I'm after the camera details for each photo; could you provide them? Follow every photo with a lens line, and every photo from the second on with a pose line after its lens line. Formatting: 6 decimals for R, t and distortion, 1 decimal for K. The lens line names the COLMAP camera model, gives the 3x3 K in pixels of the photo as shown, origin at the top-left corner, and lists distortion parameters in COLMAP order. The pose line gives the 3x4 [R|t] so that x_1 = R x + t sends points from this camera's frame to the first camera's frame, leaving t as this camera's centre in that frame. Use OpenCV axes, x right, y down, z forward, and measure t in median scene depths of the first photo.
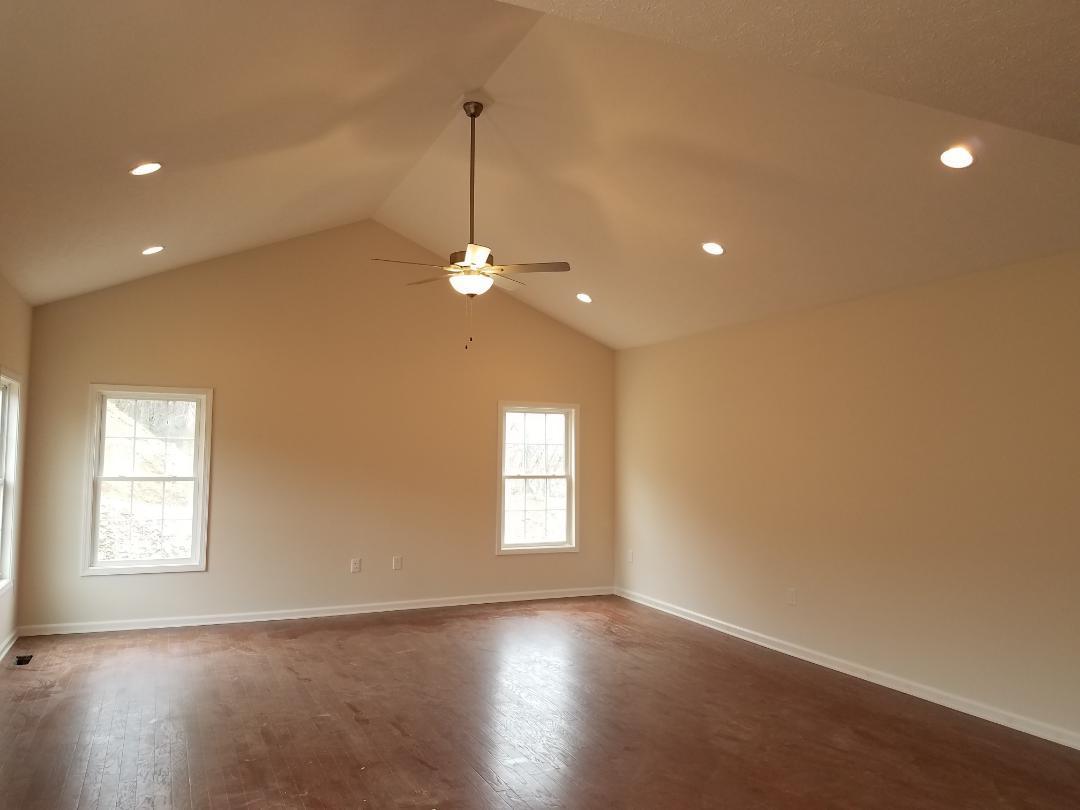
lens RADIAL K [[839.1, 0, 549.1], [0, 839.1, 396.1], [0, 0, 1]] dist [0.096721, -0.138564]
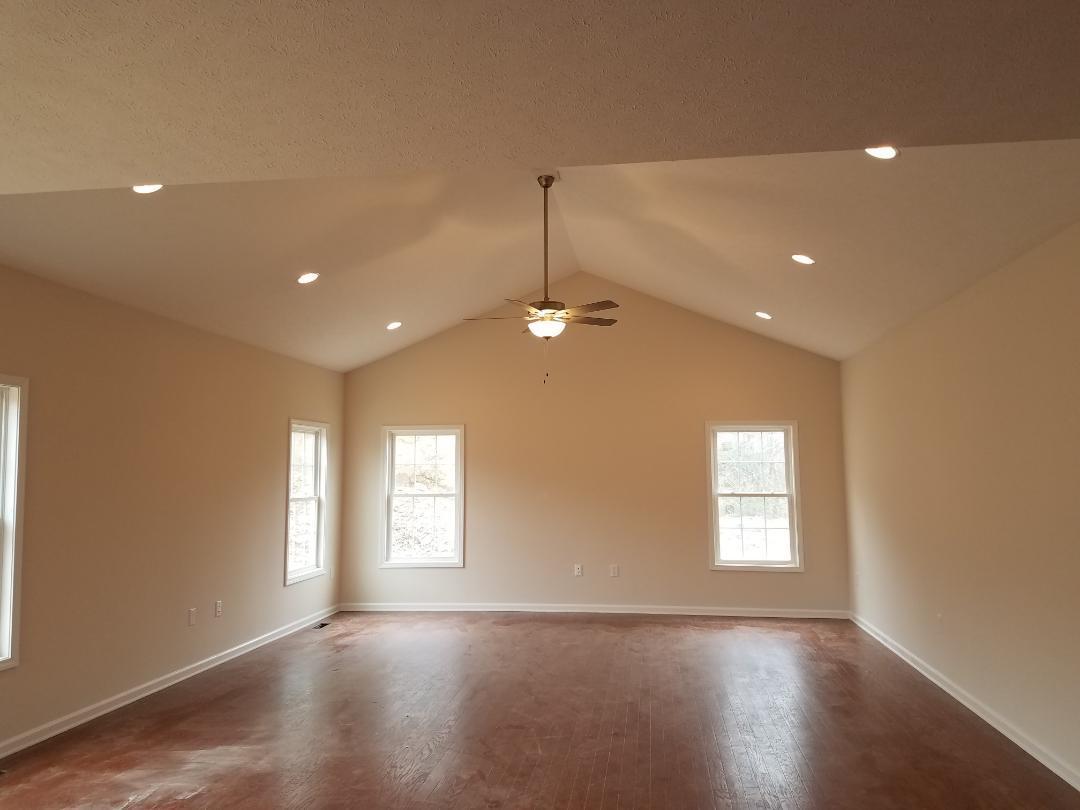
lens RADIAL K [[839.1, 0, 520.4], [0, 839.1, 394.3], [0, 0, 1]] dist [0.096721, -0.138564]
pose [[0.837535, -0.069377, -0.541961, 0.318813], [0.053371, 0.997550, -0.045219, 0.006738], [0.543771, 0.008947, 0.839186, -0.005781]]
